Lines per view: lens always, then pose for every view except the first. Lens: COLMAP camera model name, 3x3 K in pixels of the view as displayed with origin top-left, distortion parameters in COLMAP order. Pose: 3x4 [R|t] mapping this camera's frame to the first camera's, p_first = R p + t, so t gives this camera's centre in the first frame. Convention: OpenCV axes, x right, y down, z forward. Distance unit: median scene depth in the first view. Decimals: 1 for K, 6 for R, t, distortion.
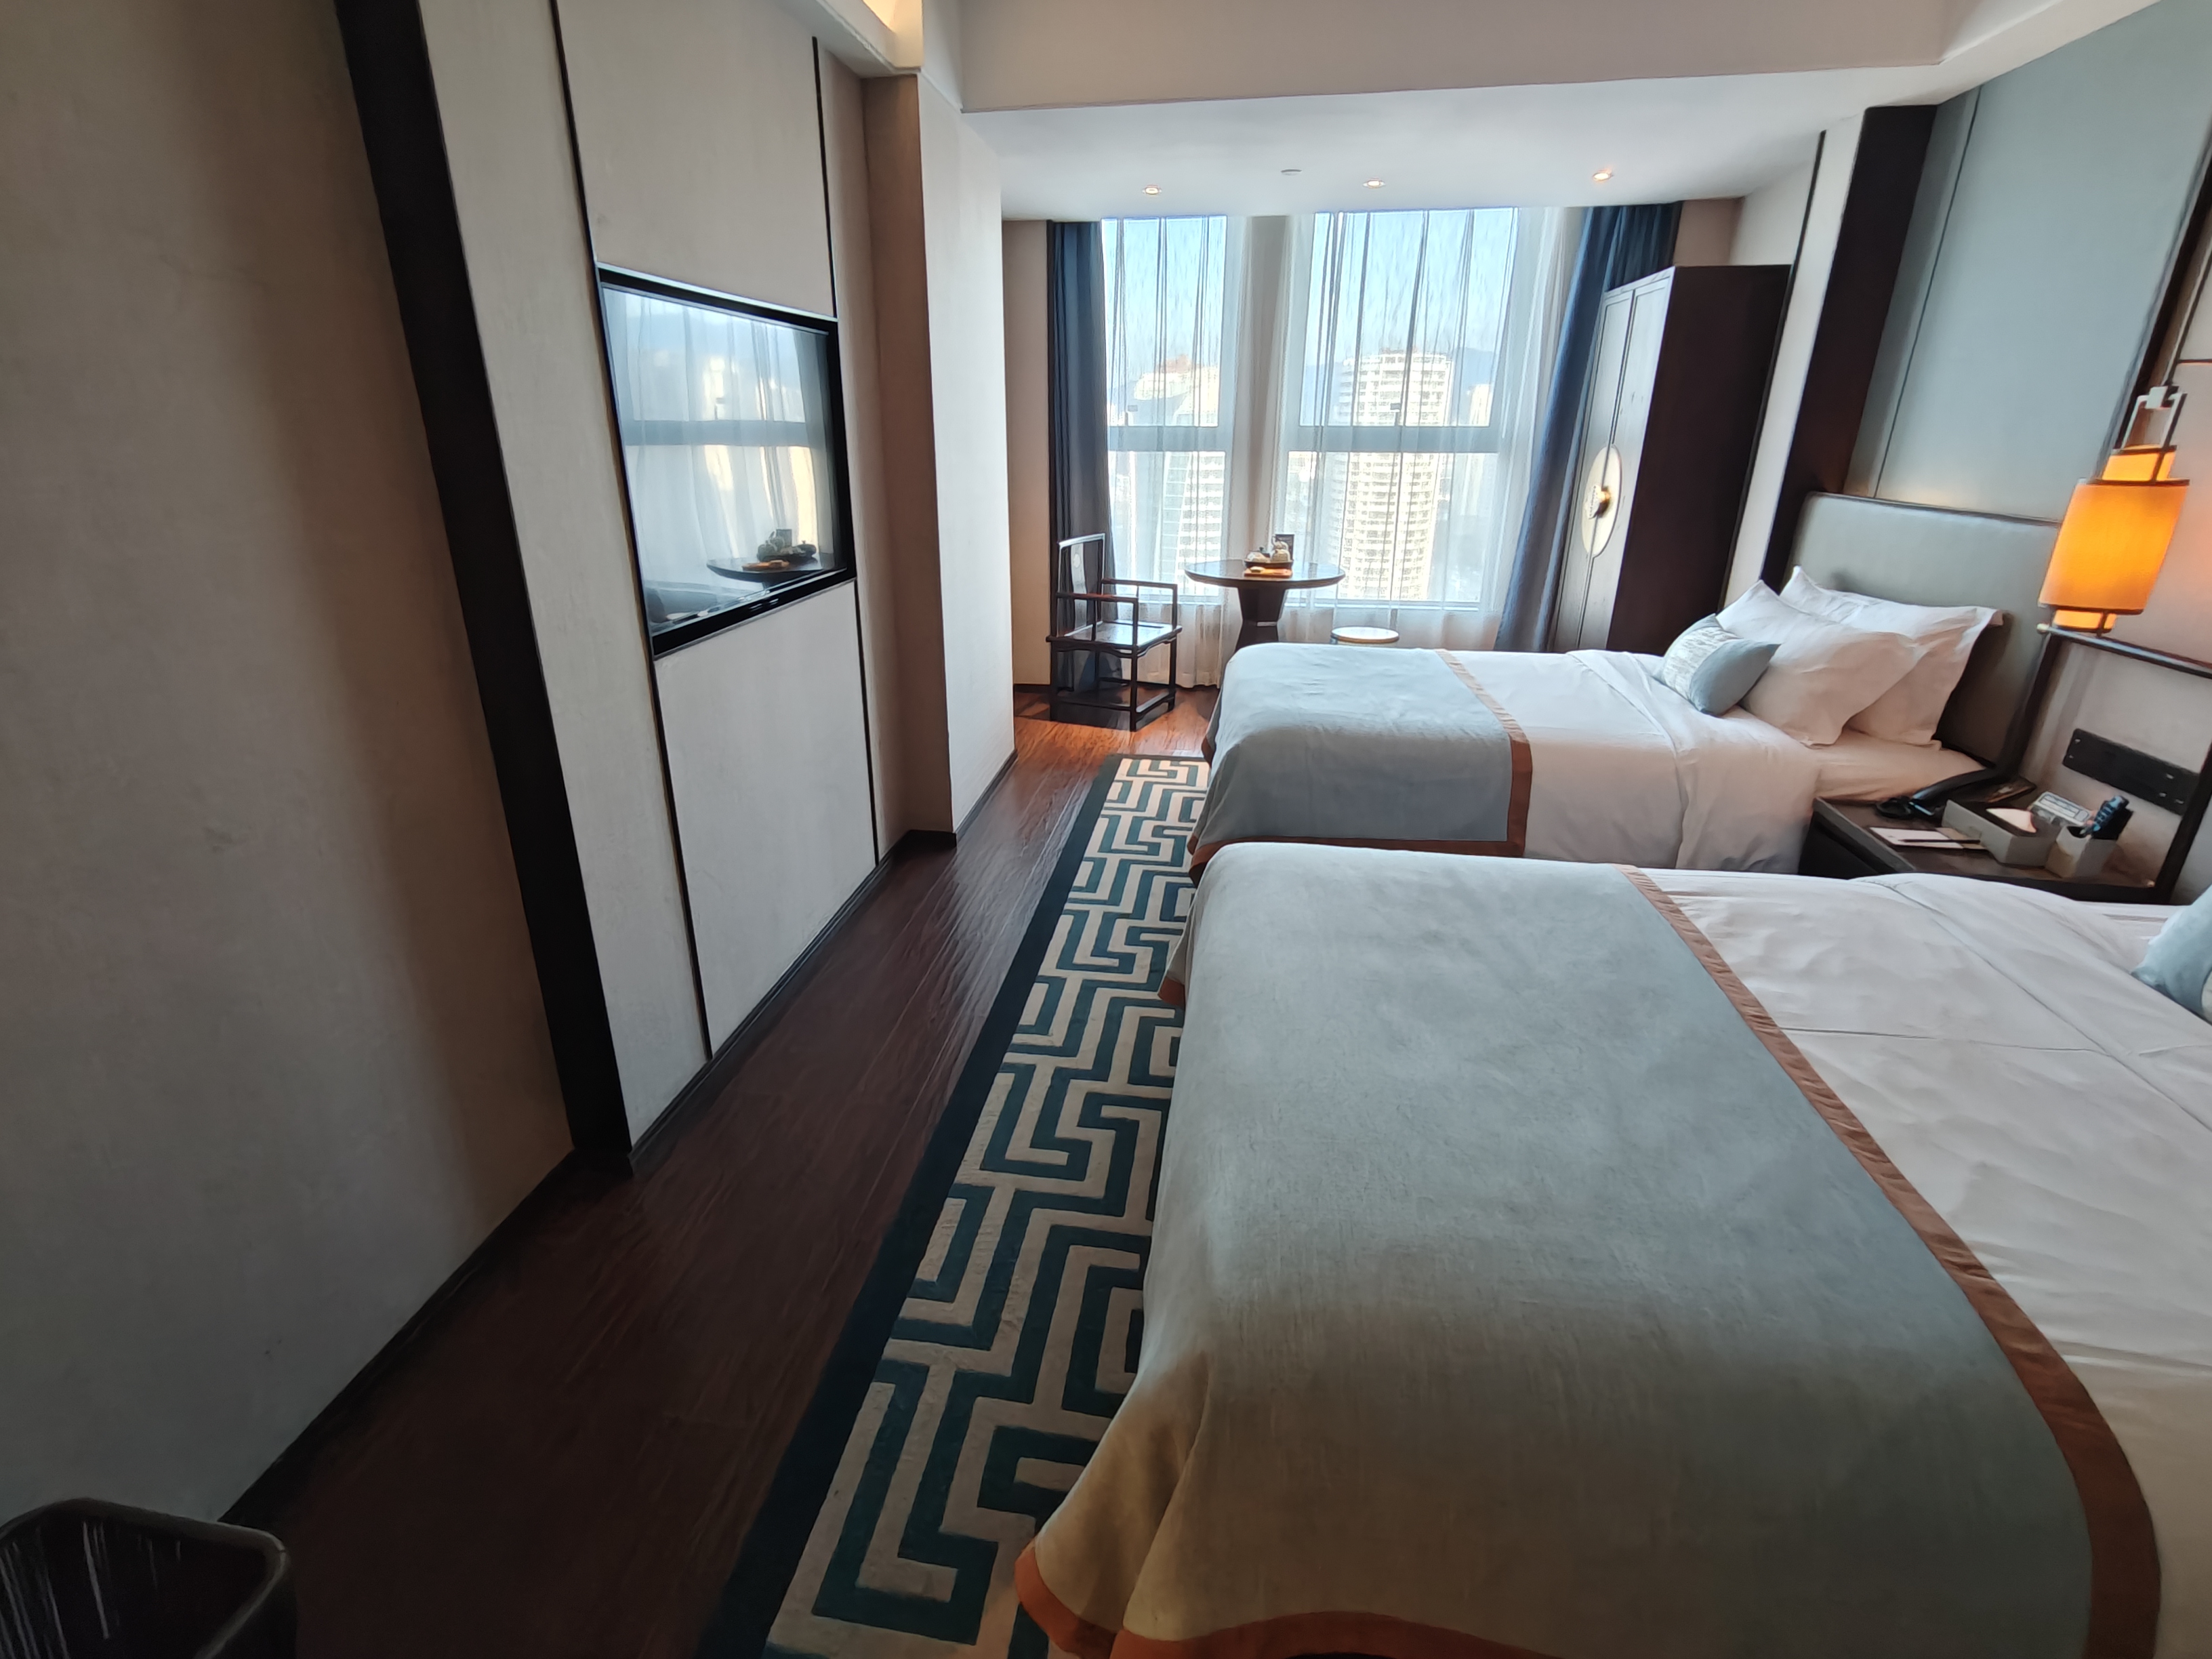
lens RADIAL K [[1049.1, 0, 1076.8], [0, 1049.1, 818.9], [0, 0, 1]] dist [0.002238, 0.001535]
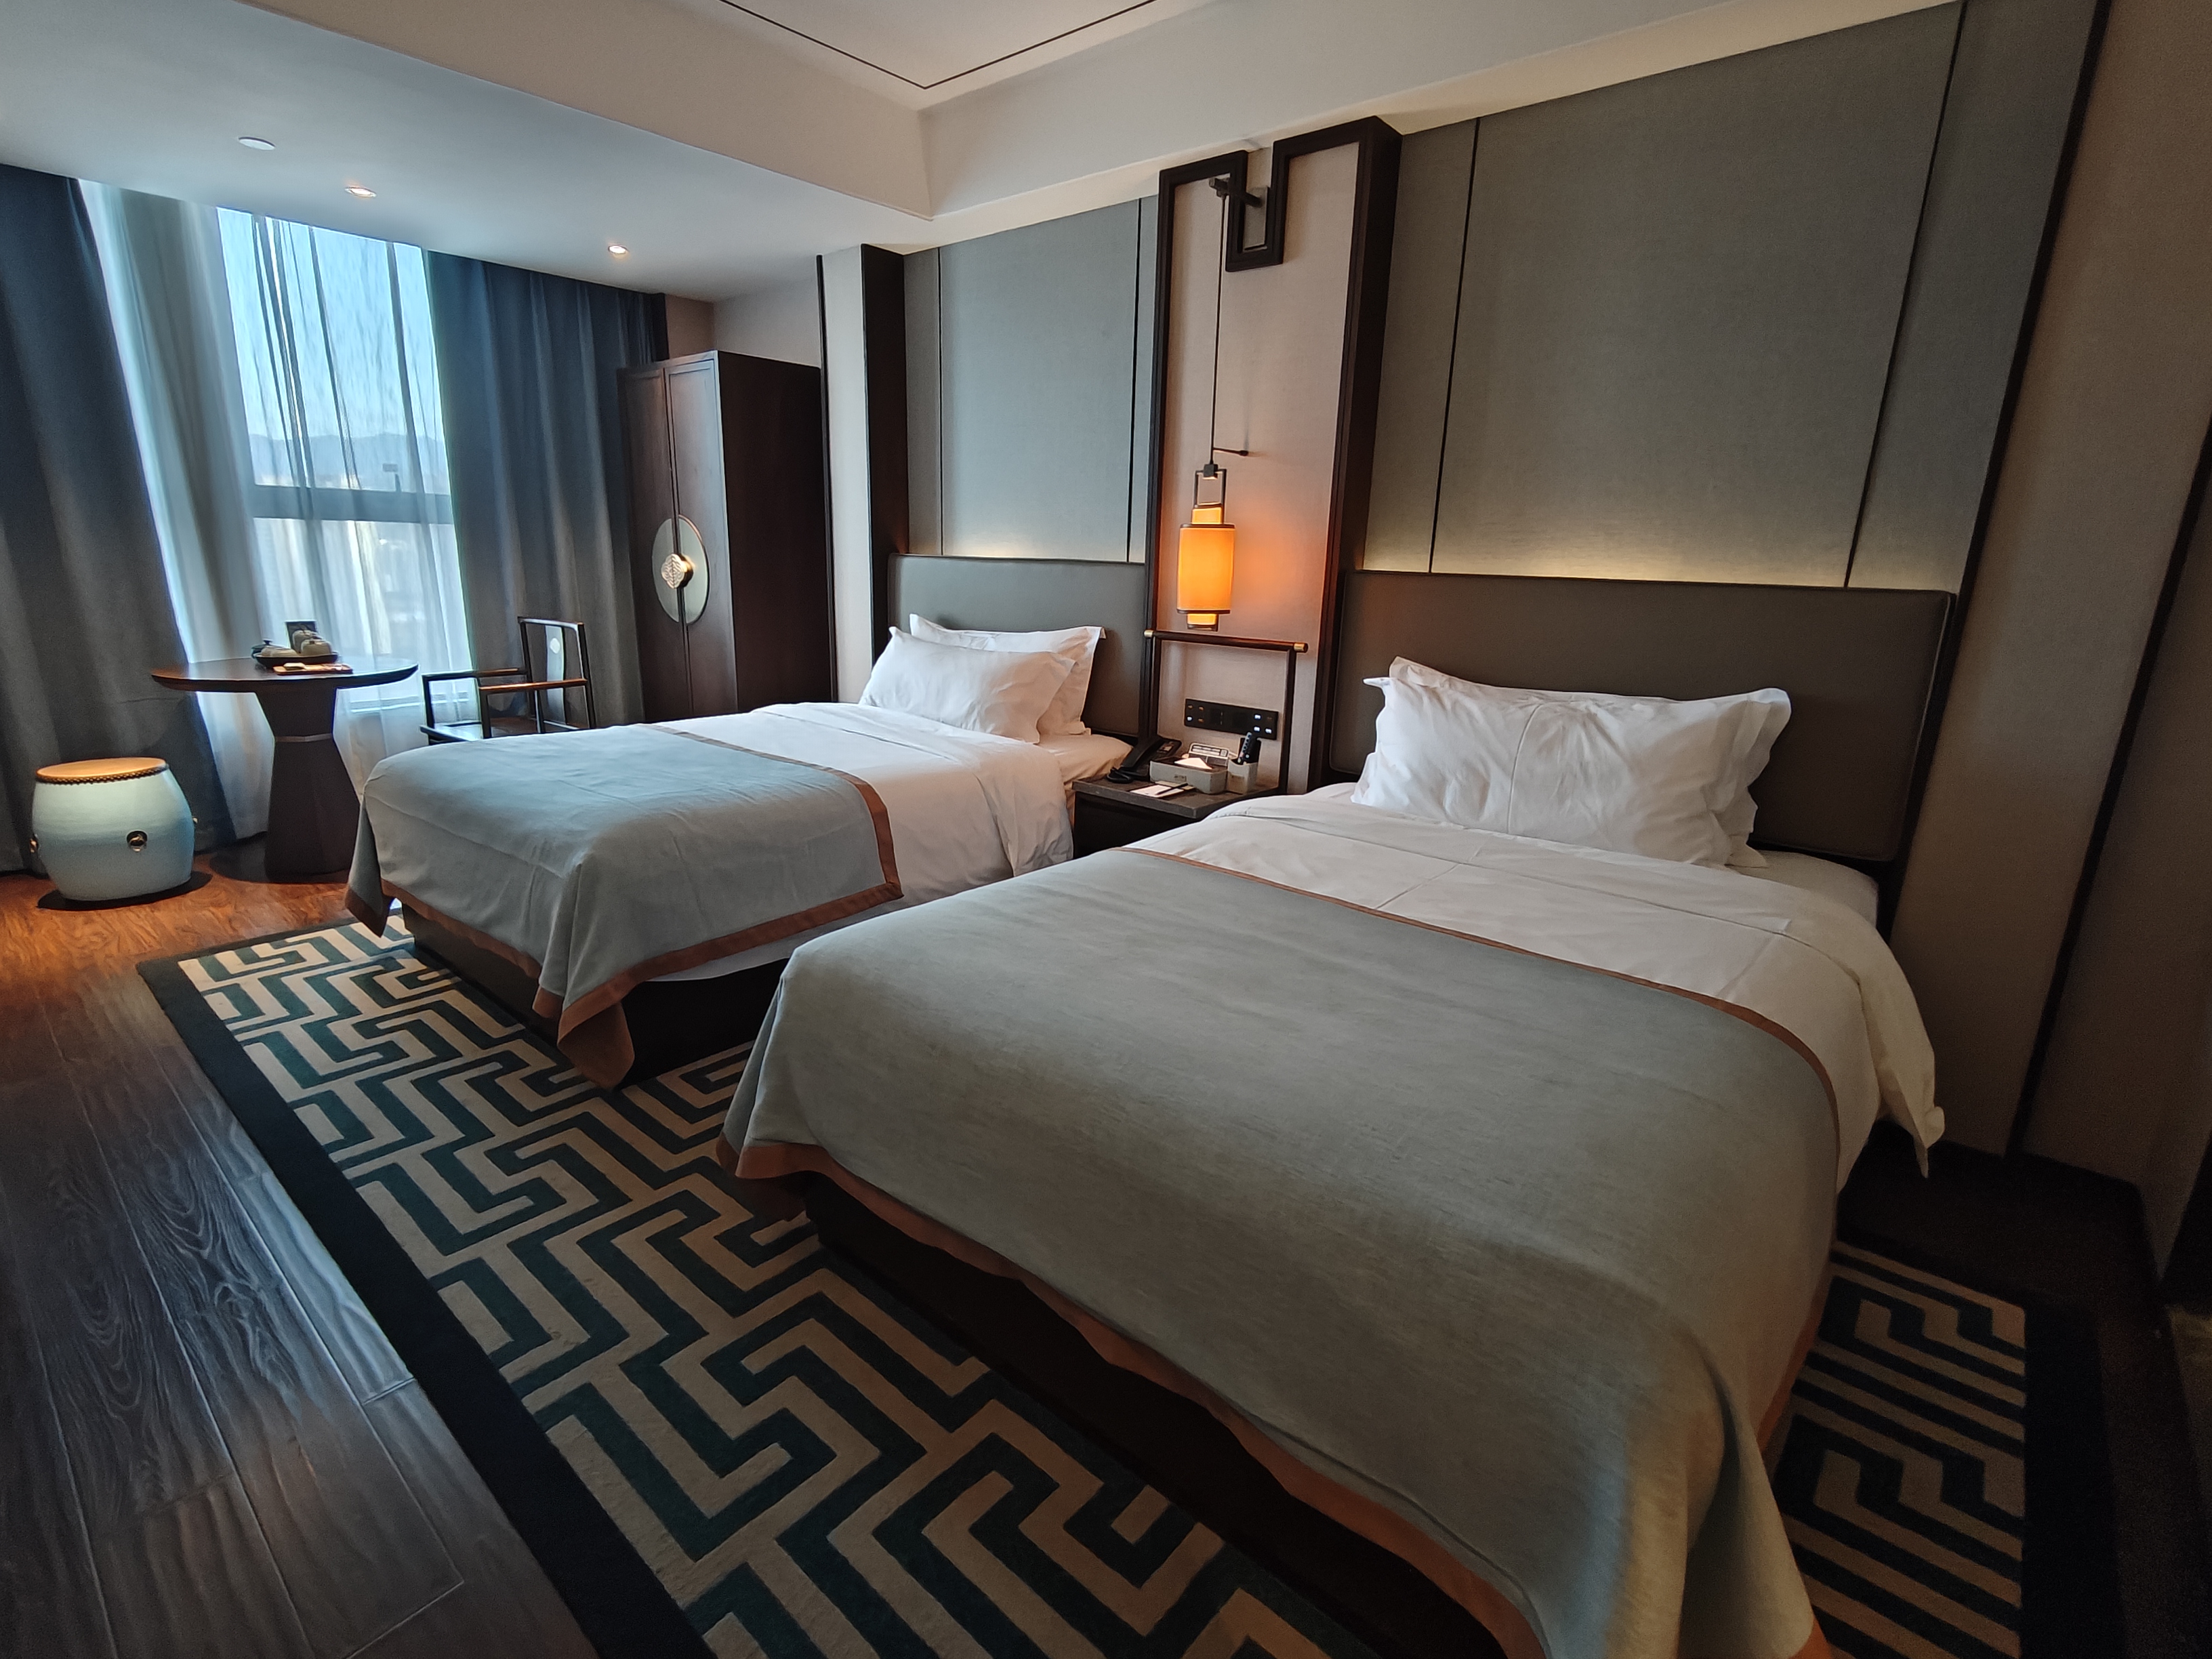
lens RADIAL K [[1049.1, 0, 1078.6], [0, 1049.1, 816.8], [0, 0, 1]] dist [0.002238, 0.001535]
pose [[0.531353, -0.199792, 0.823254, -0.318418], [0.276426, 0.959492, 0.054441, -0.045698], [-0.800783, 0.198642, 0.565056, 0.310640]]
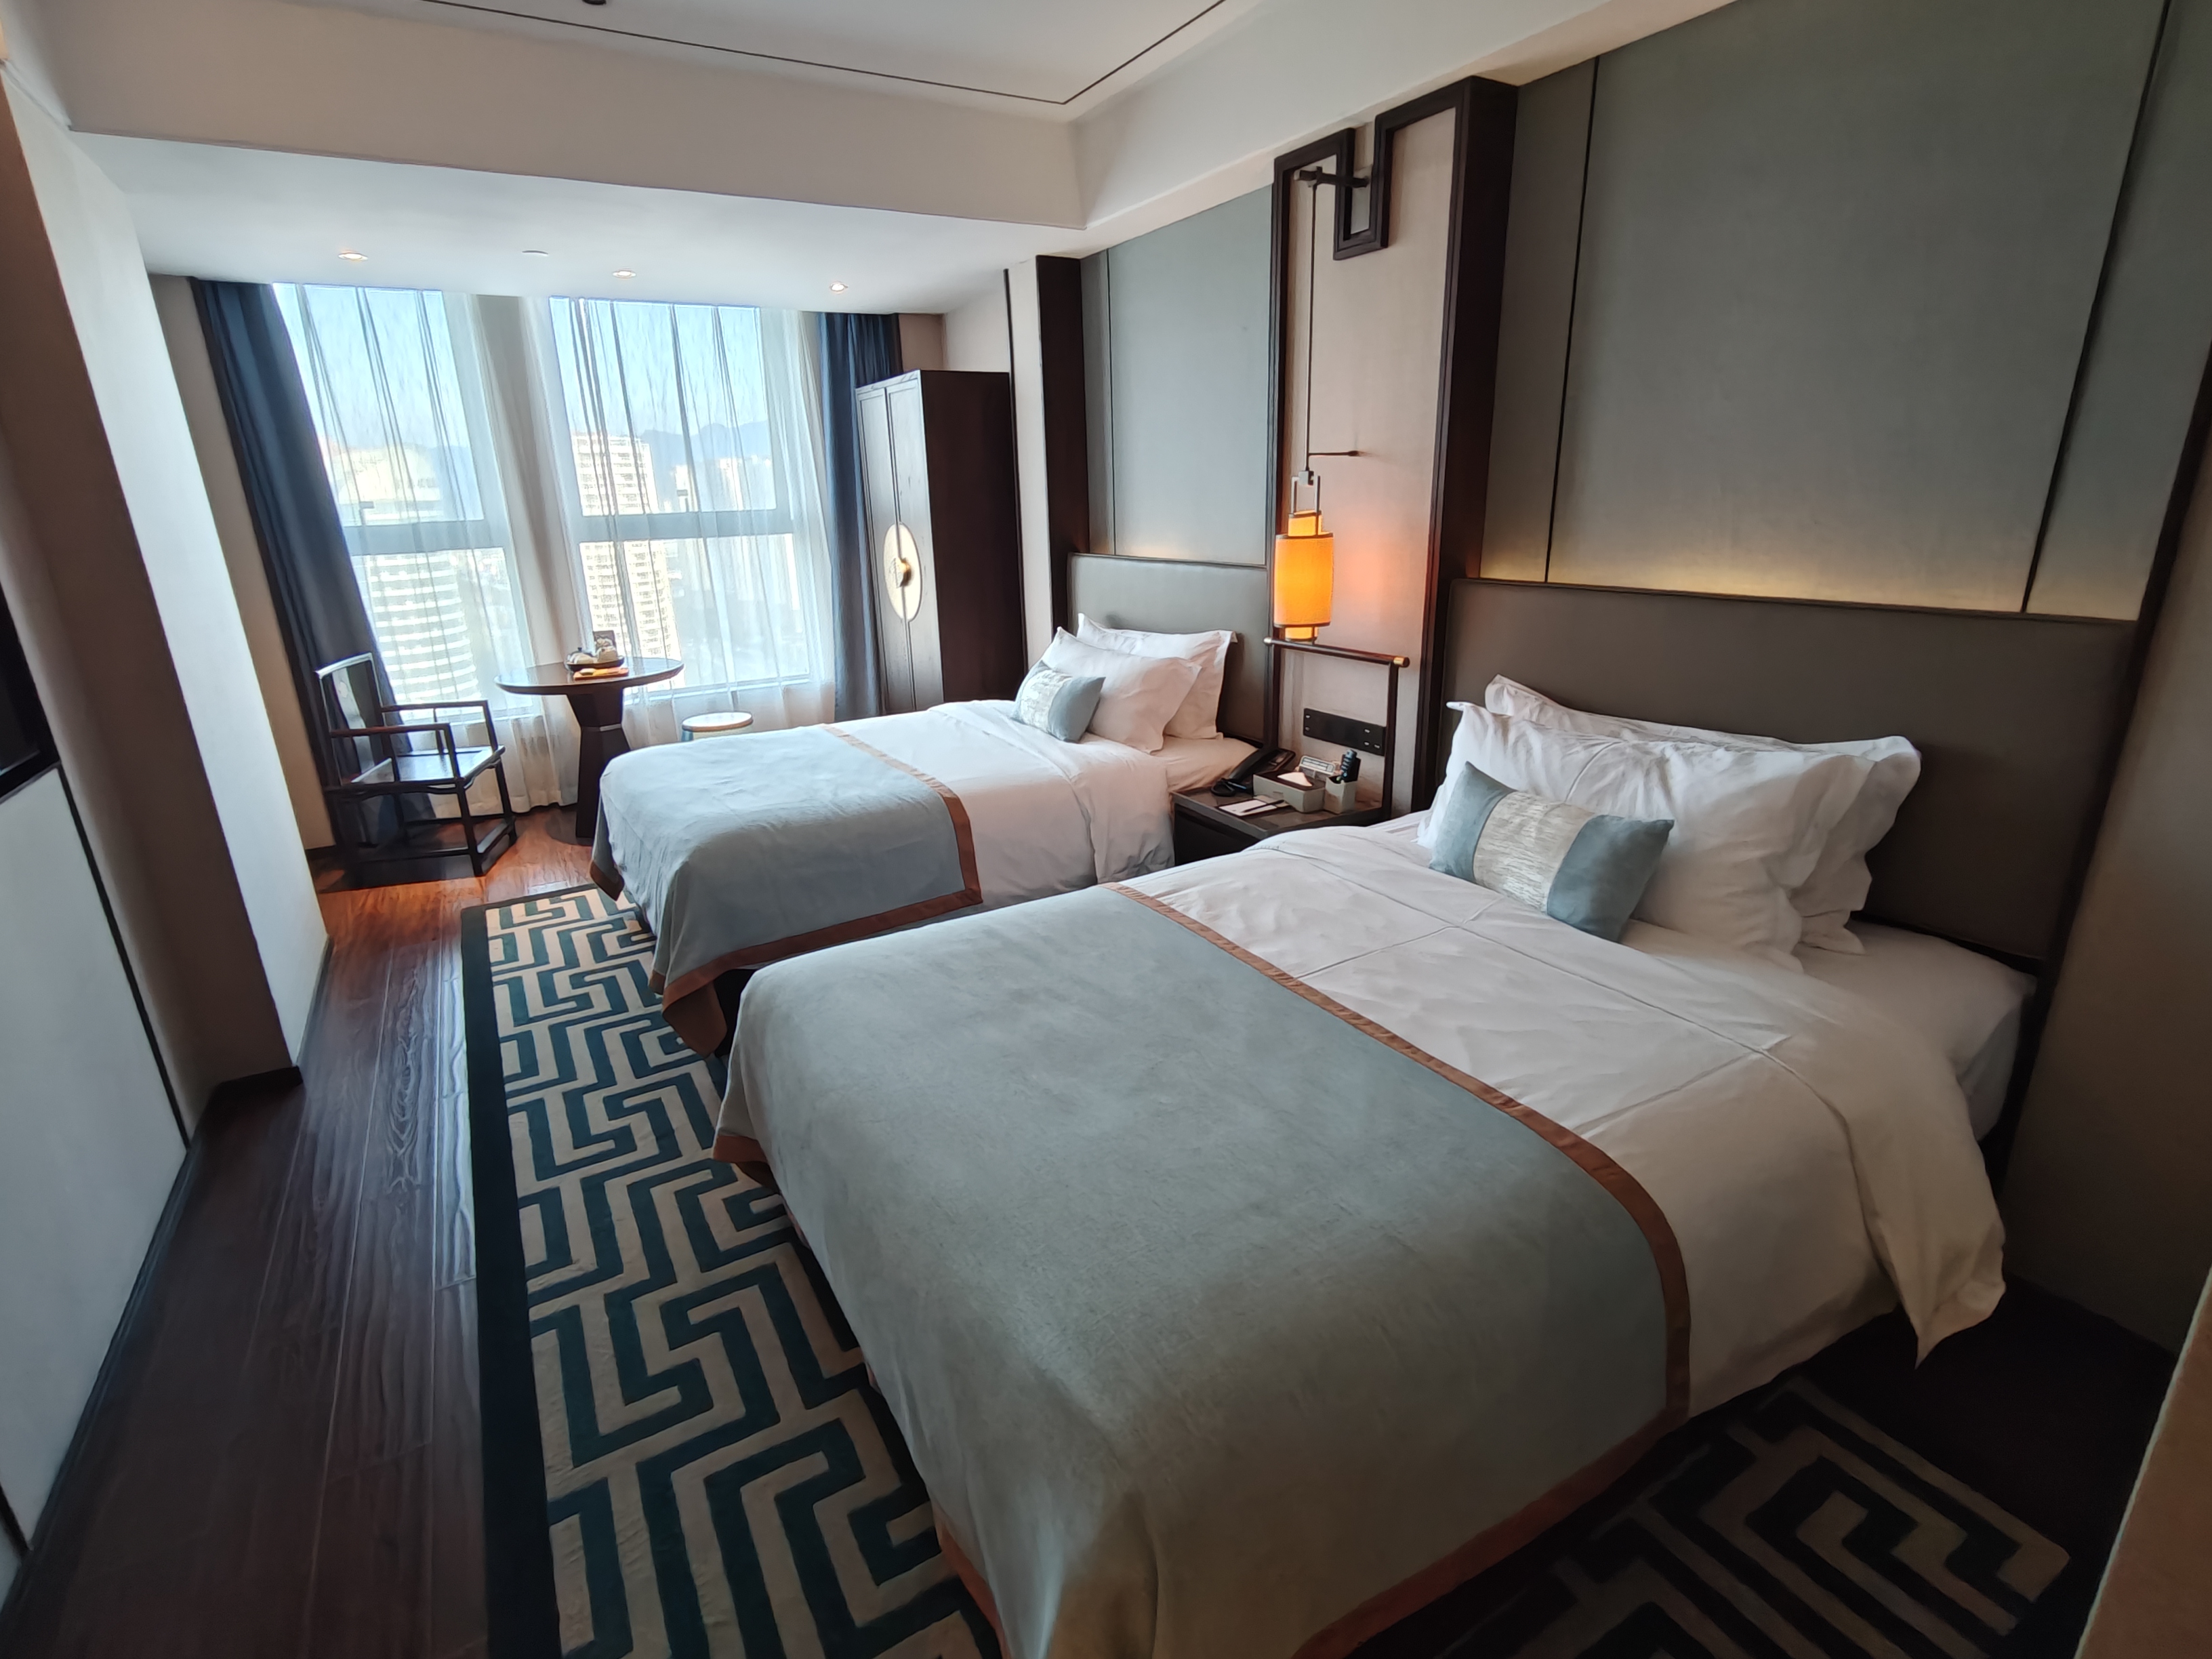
lens RADIAL K [[1049.1, 0, 1076.0], [0, 1049.1, 816.2], [0, 0, 1]] dist [0.002238, 0.001535]
pose [[0.774807, -0.213124, 0.595191, -0.134301], [0.254335, 0.966997, 0.015171, -0.041713], [-0.578781, 0.139624, 0.803441, 0.070256]]
